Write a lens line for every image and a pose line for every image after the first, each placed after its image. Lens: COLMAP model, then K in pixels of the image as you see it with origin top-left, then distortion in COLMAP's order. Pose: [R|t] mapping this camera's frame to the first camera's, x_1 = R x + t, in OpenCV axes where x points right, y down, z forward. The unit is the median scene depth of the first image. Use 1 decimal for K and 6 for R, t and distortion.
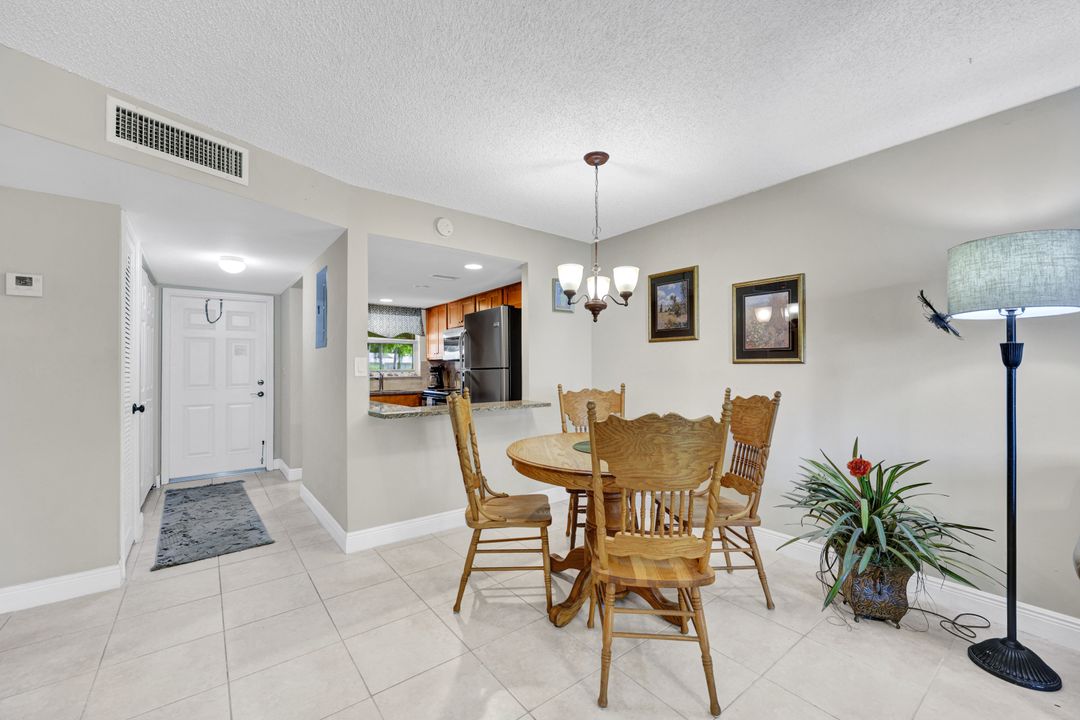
lens RADIAL K [[444.0, 0, 531.2], [0, 444.0, 366.4], [0, 0, 1]] dist [-0.000944, 0.000055]
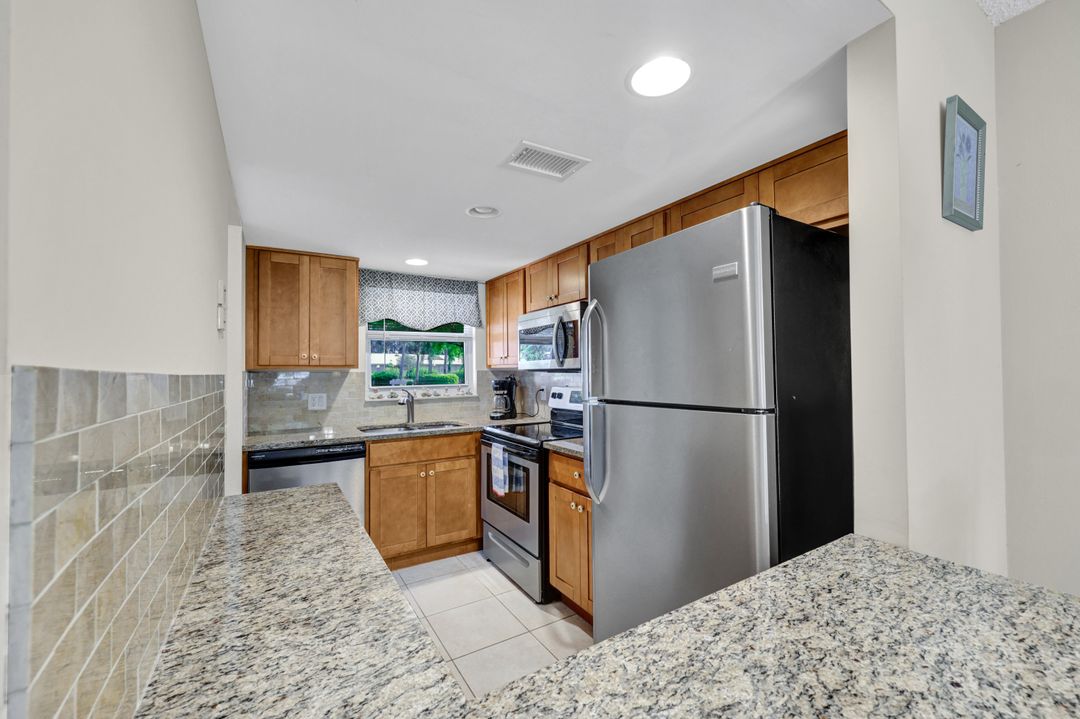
lens RADIAL K [[444.0, 0, 531.2], [0, 444.0, 365.9], [0, 0, 1]] dist [-0.000944, 0.000055]
pose [[0.995992, -0.000337, -0.089446, -0.127452], [0.001213, 0.999952, 0.009734, -0.023943], [0.089438, -0.009803, 0.995944, 0.428989]]
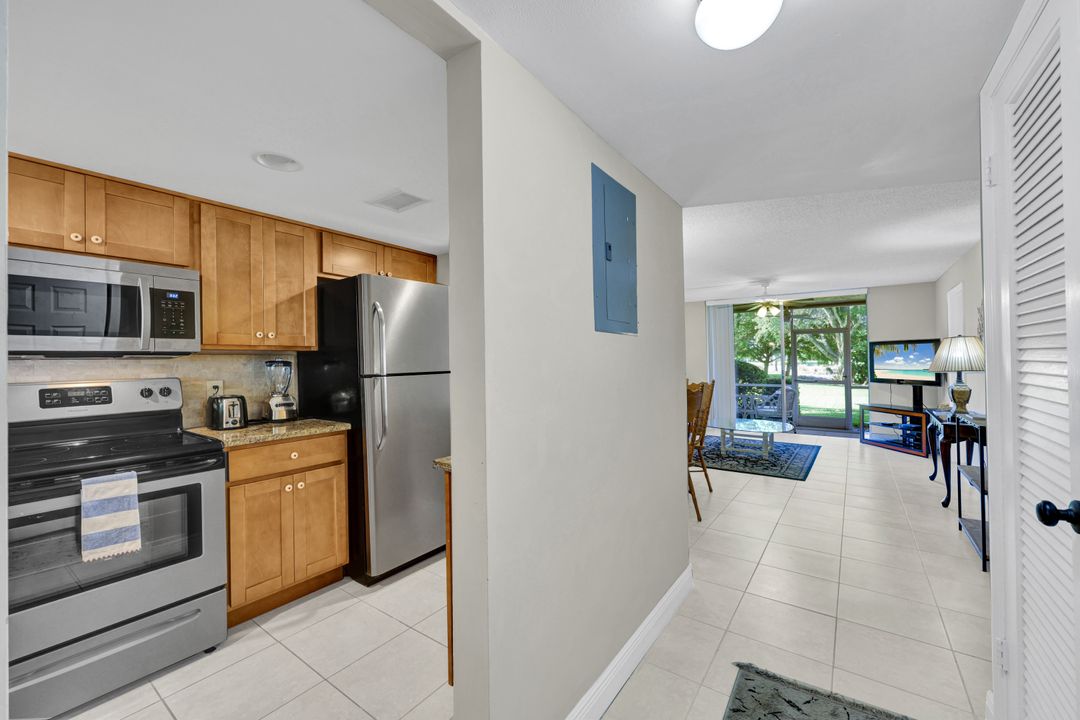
lens RADIAL K [[430.6, 0, 540.7], [0, 430.6, 363.5], [0, 0, 1]] dist [0.001518, 0.000135]
pose [[-0.318676, 0.001404, 0.947863, -0.516622], [-0.005635, 0.999978, -0.003375, -0.009271], [-0.947847, -0.006417, -0.318661, 0.700926]]
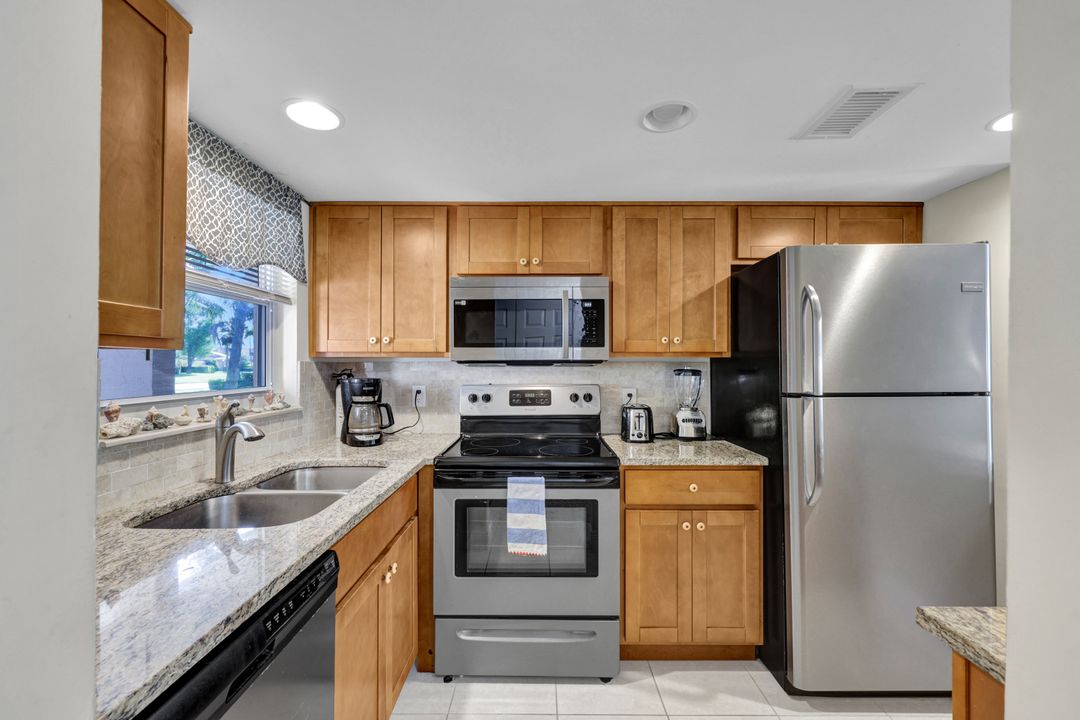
lens RADIAL K [[444.0, 0, 531.2], [0, 444.0, 366.4], [0, 0, 1]] dist [-0.000944, 0.000055]
pose [[0.585674, 0.004784, 0.810532, -0.421220], [-0.020705, 0.999745, 0.009061, -0.014956], [-0.810282, -0.022089, 0.585624, 0.695954]]
